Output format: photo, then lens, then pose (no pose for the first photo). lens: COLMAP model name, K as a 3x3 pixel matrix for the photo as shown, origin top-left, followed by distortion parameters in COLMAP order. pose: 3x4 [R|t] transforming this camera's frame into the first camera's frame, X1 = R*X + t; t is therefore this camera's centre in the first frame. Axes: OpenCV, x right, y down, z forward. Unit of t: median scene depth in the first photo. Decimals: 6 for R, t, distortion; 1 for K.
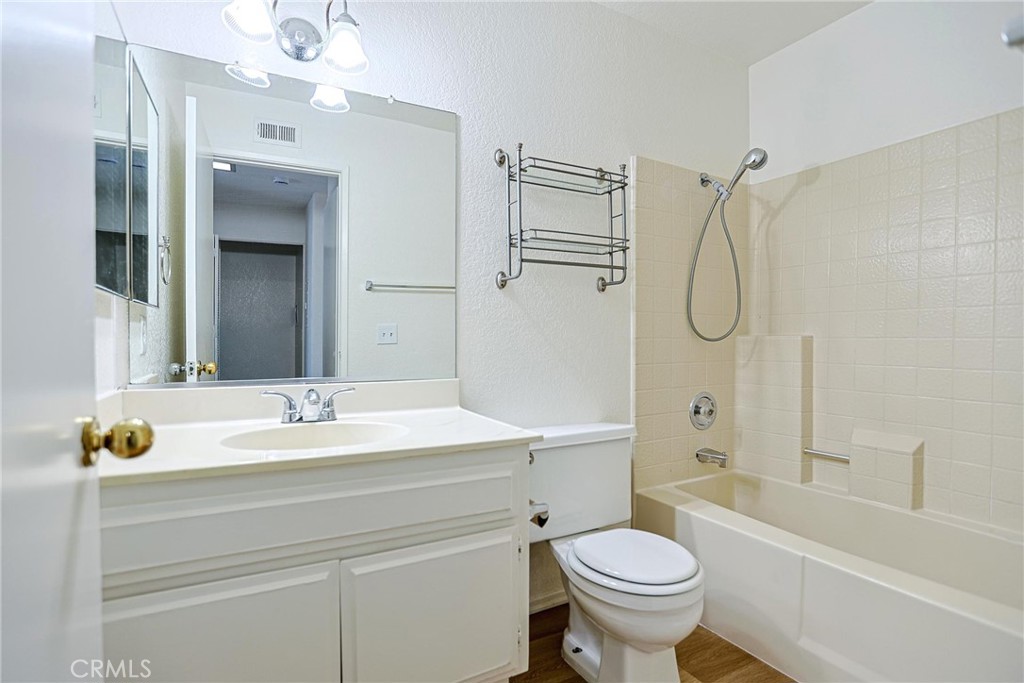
lens RADIAL K [[497.5, 0, 513.9], [0, 497.5, 343.7], [0, 0, 1]] dist [-0.059170, 0.025516]
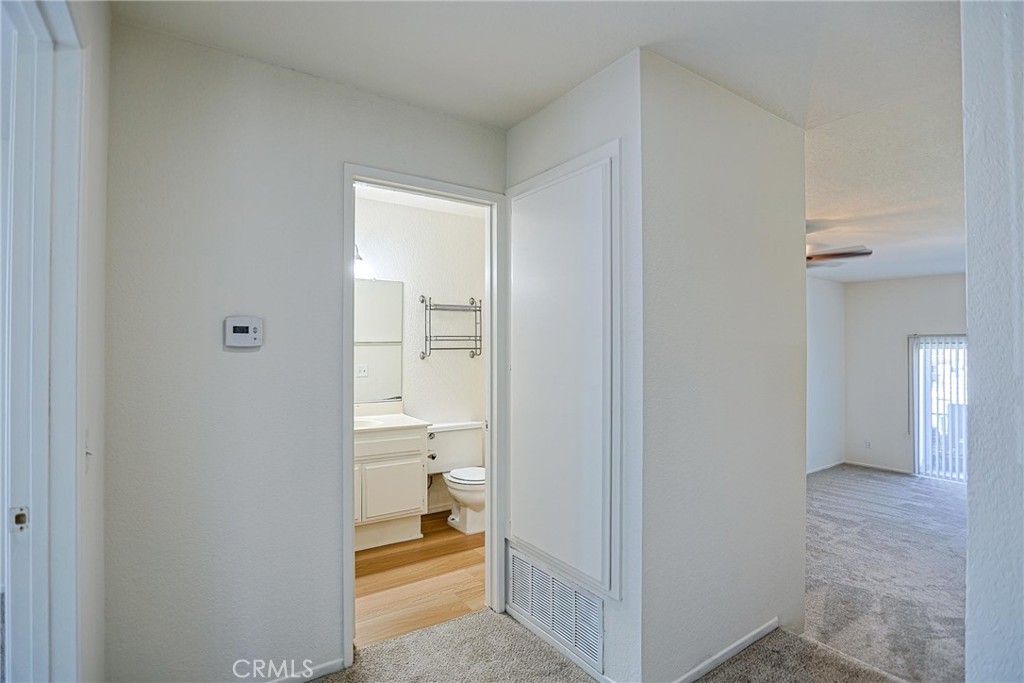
lens RADIAL K [[497.5, 0, 513.9], [0, 497.5, 343.7], [0, 0, 1]] dist [-0.059170, 0.025516]
pose [[0.994162, 0.007309, 0.107649, 0.140783], [-0.005779, 0.999878, -0.014516, -0.151248], [-0.107742, 0.013810, 0.994083, -1.208202]]
